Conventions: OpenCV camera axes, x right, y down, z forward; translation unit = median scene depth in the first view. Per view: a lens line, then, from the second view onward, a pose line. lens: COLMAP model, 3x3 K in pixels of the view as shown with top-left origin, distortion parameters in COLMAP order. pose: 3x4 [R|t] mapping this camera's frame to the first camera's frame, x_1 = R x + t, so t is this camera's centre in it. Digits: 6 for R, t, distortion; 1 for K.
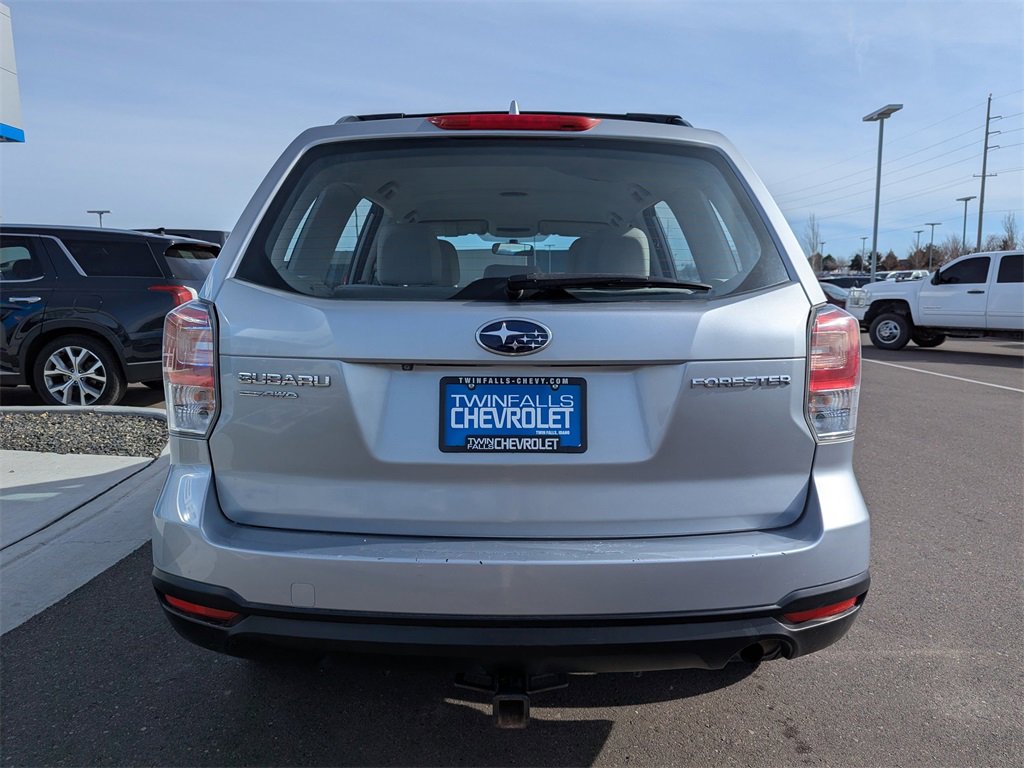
lens RADIAL K [[723.4, 0, 512.0], [0, 723.4, 384.0], [0, 0, 1]] dist [0.069588, -0.065182]
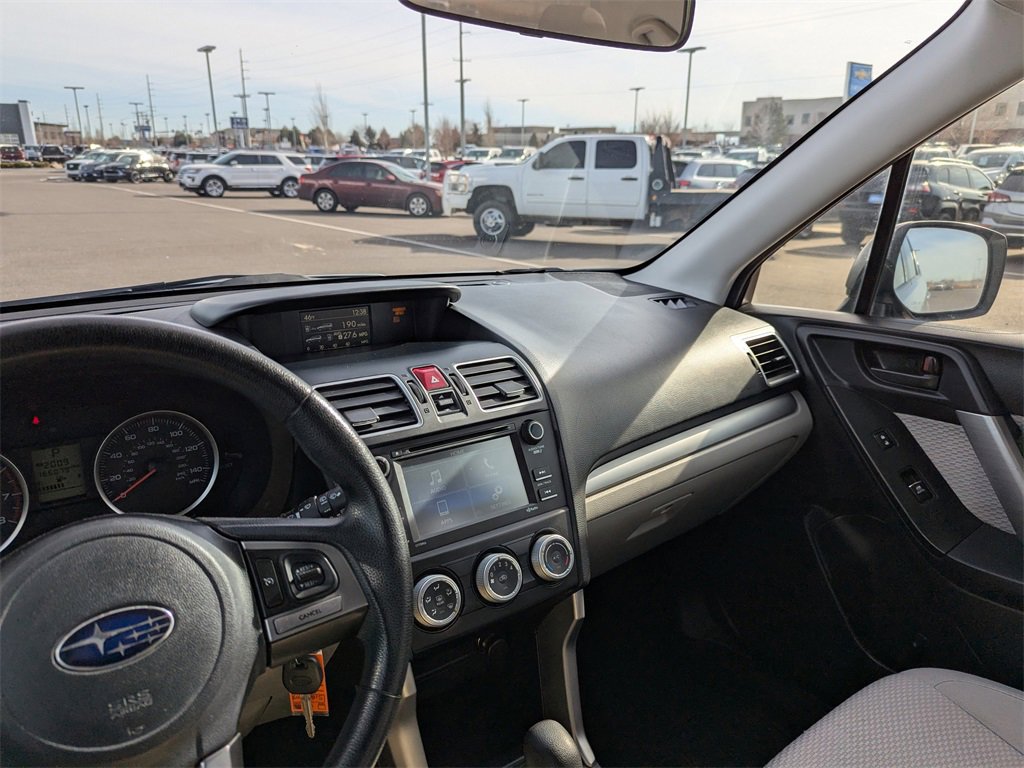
lens RADIAL K [[725.7, 0, 512.0], [0, 725.7, 384.0], [0, 0, 1]] dist [0.029837, -0.023120]
pose [[0.797787, -0.156644, 0.582236, -0.256341], [0.058469, 0.981210, 0.183869, -0.366582], [-0.600097, -0.112646, 0.791956, 2.381504]]
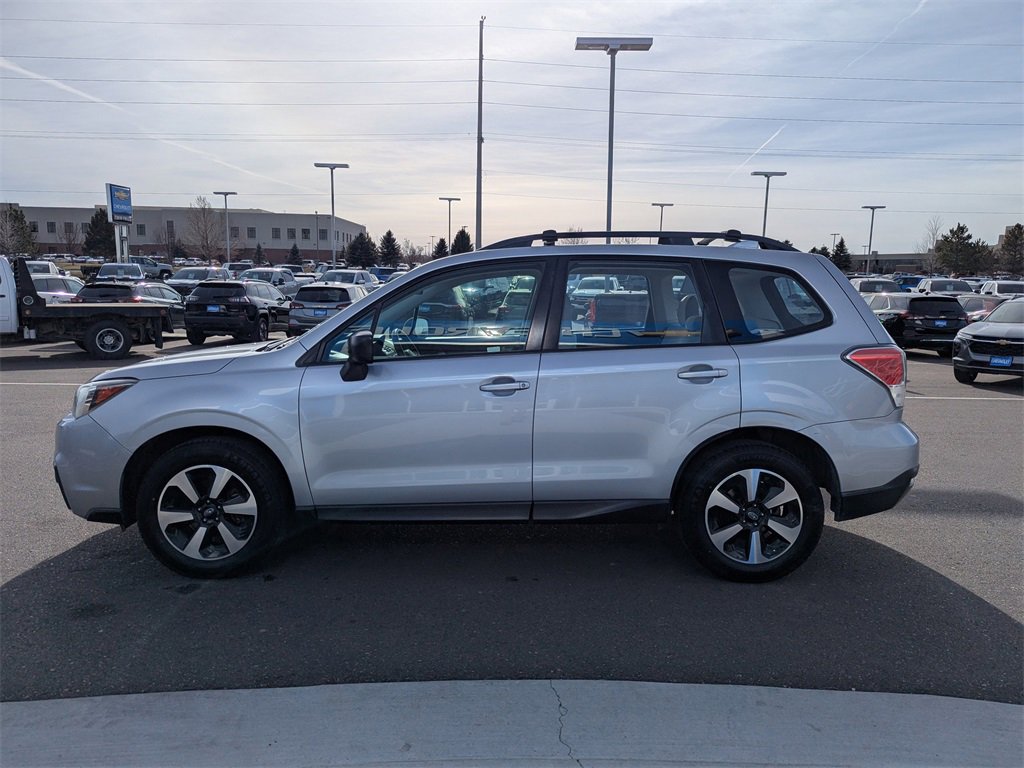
lens RADIAL K [[723.4, 0, 512.0], [0, 723.4, 384.0], [0, 0, 1]] dist [0.069588, -0.065182]
pose [[0.000369, -0.129838, 0.991535, -2.813767], [0.115308, 0.984927, 0.128930, -0.450813], [-0.993330, 0.114285, 0.015335, 2.297618]]
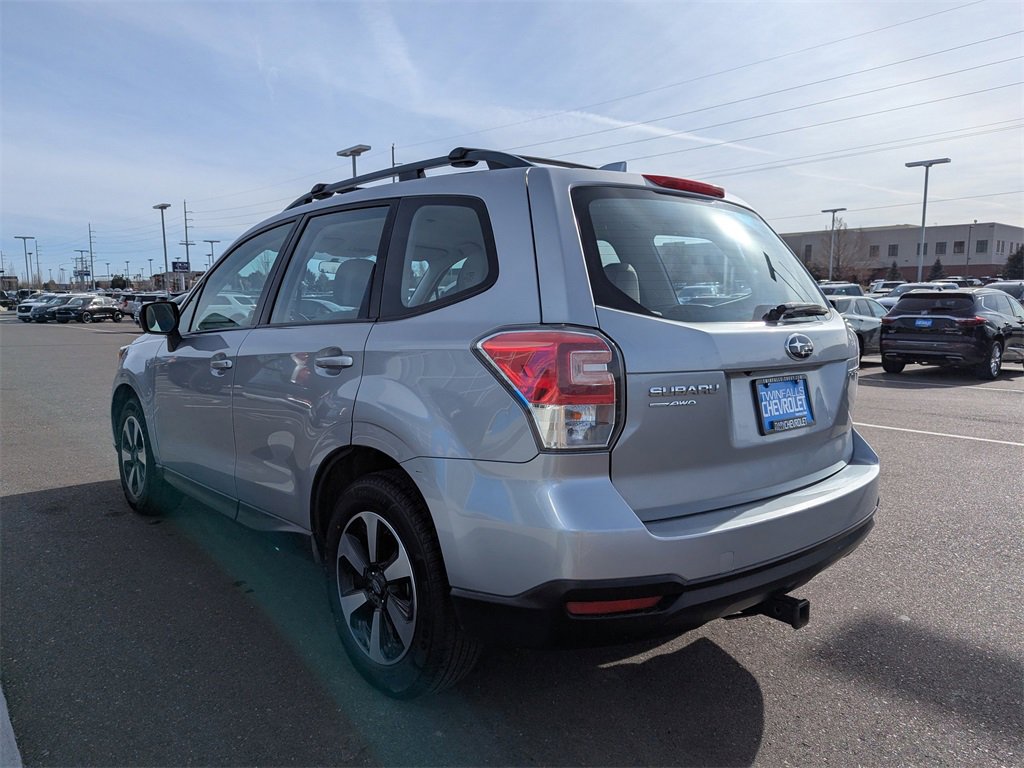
lens RADIAL K [[723.4, 0, 512.0], [0, 723.4, 384.0], [0, 0, 1]] dist [0.069588, -0.065182]
pose [[0.743771, -0.067350, 0.665033, -1.315562], [0.080888, 0.996668, 0.010470, -0.052027], [-0.663523, 0.046006, 0.746740, 0.297708]]
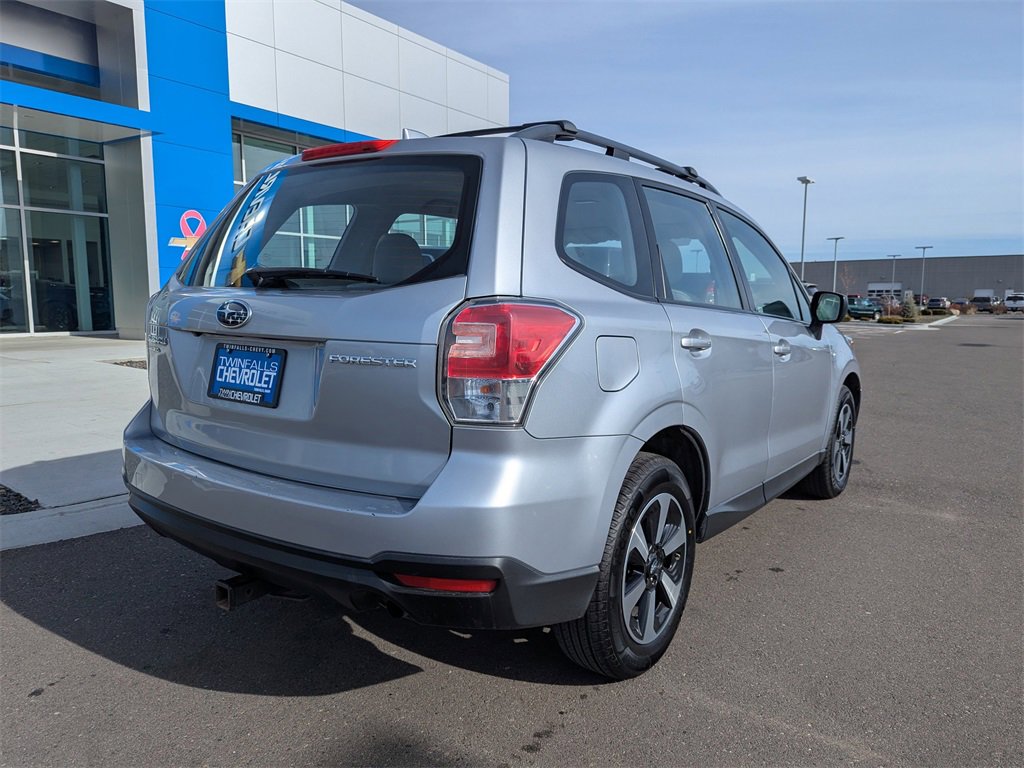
lens RADIAL K [[723.4, 0, 512.0], [0, 723.4, 384.0], [0, 0, 1]] dist [0.069588, -0.065182]
pose [[0.808748, 0.083335, -0.582222, 1.162102], [-0.094318, 0.995476, 0.011469, -0.000922], [0.580544, 0.045638, 0.812949, 0.203332]]
